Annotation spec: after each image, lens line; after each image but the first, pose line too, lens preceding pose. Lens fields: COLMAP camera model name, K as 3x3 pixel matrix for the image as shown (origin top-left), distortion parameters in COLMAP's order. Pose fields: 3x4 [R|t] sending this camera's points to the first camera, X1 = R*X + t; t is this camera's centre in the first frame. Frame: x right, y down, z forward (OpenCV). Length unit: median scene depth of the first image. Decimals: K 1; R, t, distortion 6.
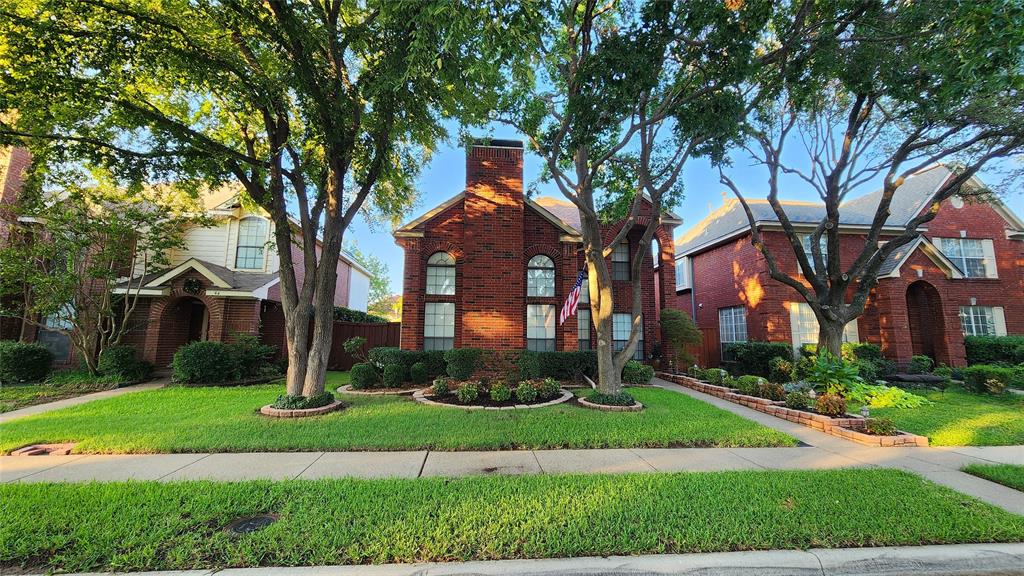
lens RADIAL K [[414.0, 0, 510.3], [0, 414.0, 284.7], [0, 0, 1]] dist [-0.002615, 0.000878]
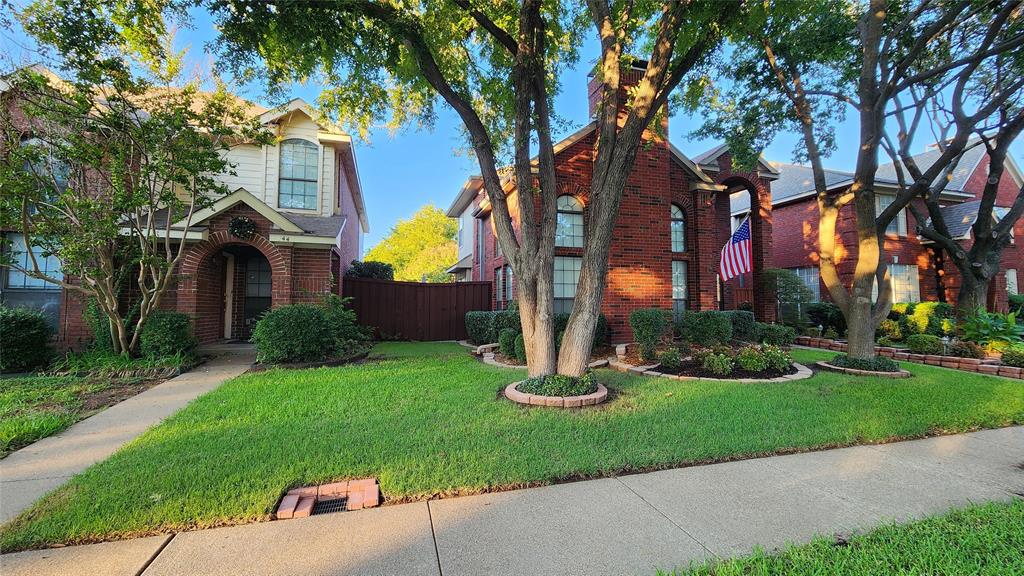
lens RADIAL K [[414.0, 0, 511.0], [0, 414.0, 284.7], [0, 0, 1]] dist [-0.002615, 0.000878]
pose [[0.981725, 0.000804, 0.190305, -0.452547], [-0.016354, 0.996648, 0.080158, 0.035717], [-0.189603, -0.081805, 0.978447, 0.208291]]
